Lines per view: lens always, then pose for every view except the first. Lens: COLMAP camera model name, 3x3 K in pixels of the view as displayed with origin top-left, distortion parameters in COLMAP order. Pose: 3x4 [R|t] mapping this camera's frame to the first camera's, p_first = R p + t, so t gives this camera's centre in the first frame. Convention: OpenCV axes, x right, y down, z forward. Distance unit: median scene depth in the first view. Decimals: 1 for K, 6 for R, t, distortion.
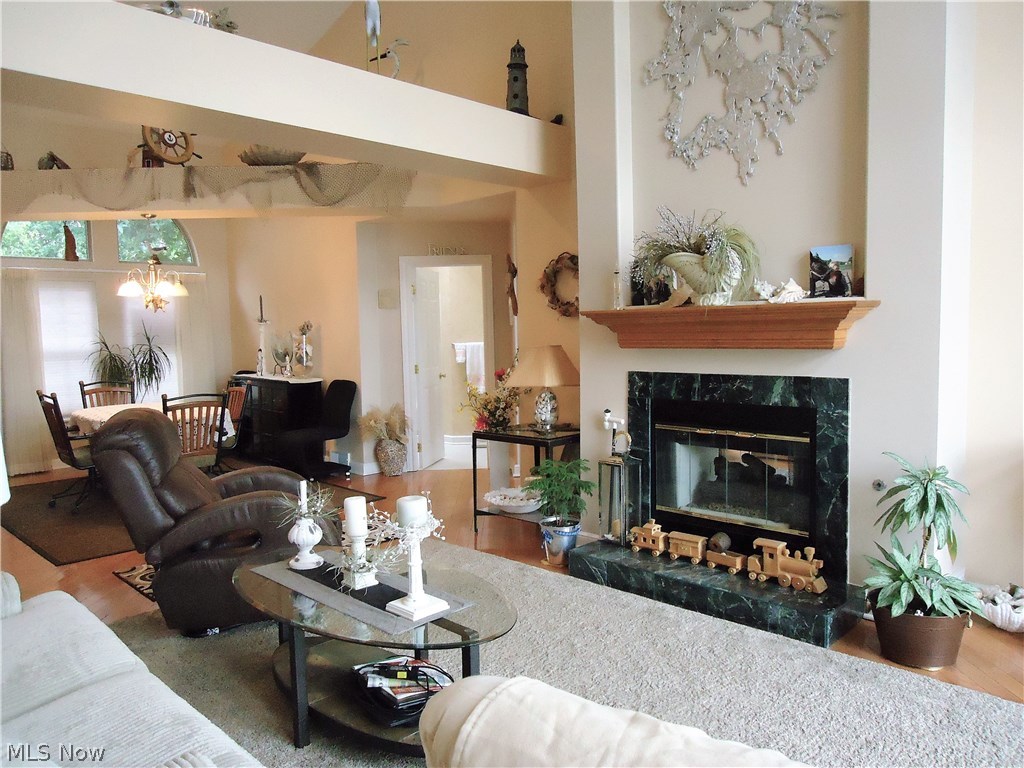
lens RADIAL K [[744.0, 0, 509.0], [0, 744.0, 384.1], [0, 0, 1]] dist [-0.007456, 0.012985]
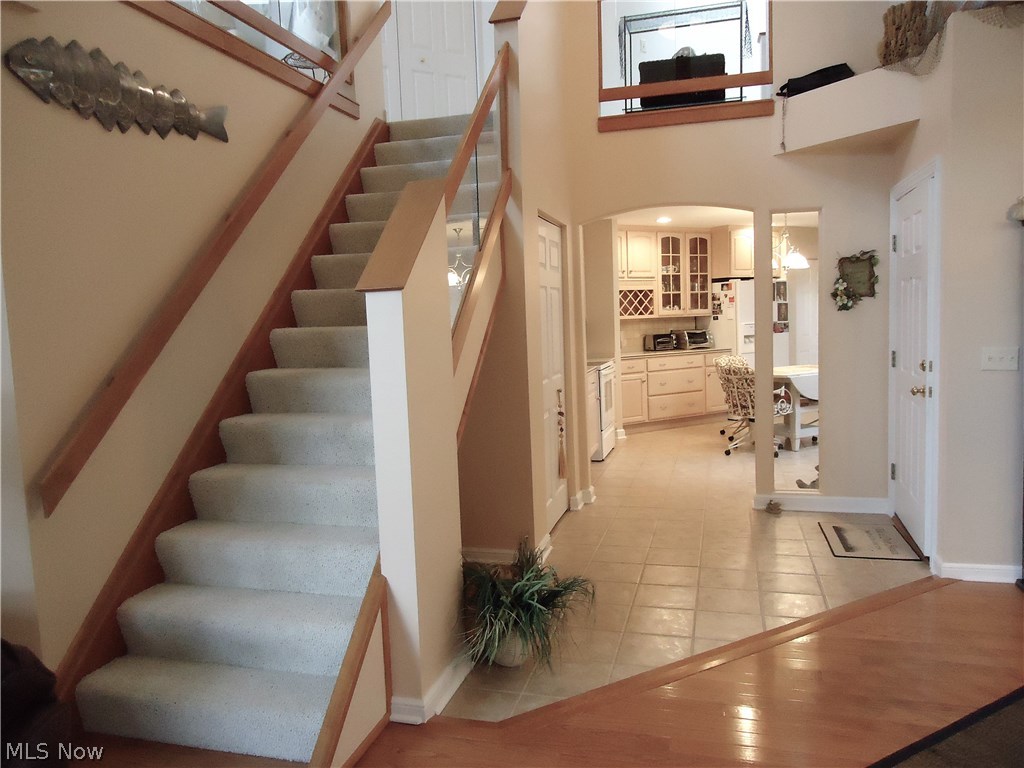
lens RADIAL K [[744.0, 0, 521.3], [0, 744.0, 380.2], [0, 0, 1]] dist [-0.007456, 0.012985]
pose [[-0.259167, 0.113845, -0.959100, 0.105588], [-0.033276, 0.991387, 0.126670, -0.057142], [0.965259, 0.064744, -0.253146, 0.736018]]
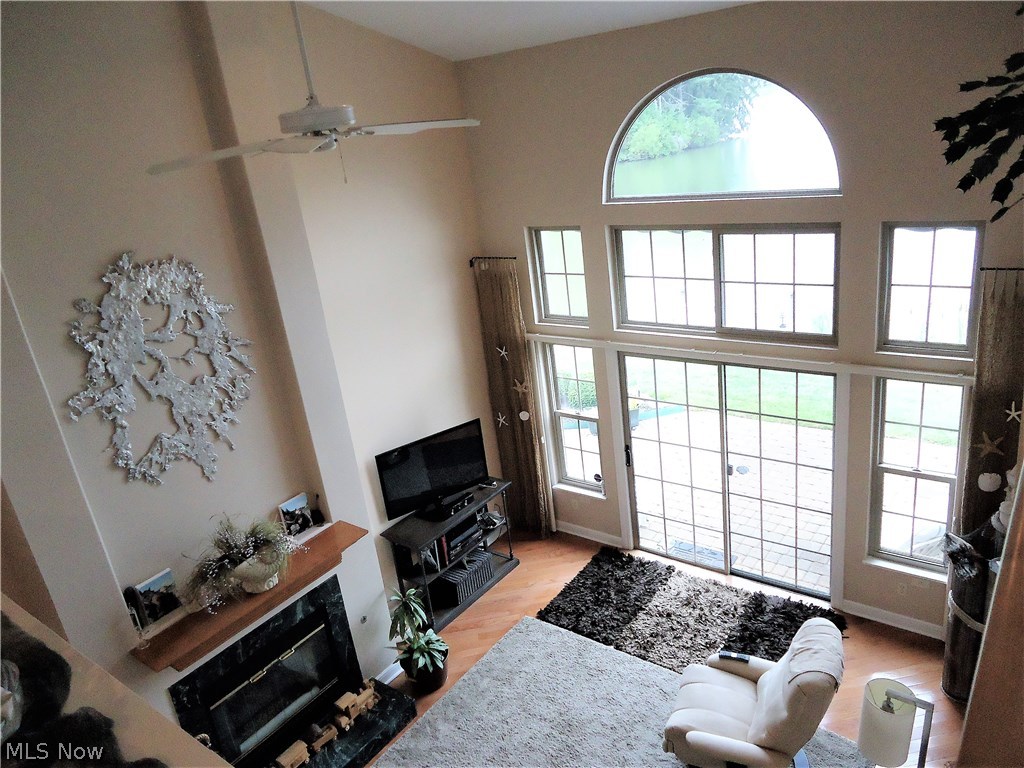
lens RADIAL K [[744.0, 0, 509.5], [0, 744.0, 384.4], [0, 0, 1]] dist [-0.007456, 0.012985]
pose [[-0.116578, -0.309841, 0.943614, -0.714689], [0.206284, 0.921820, 0.328170, -0.634373], [-0.971523, 0.232910, -0.043549, 0.521844]]
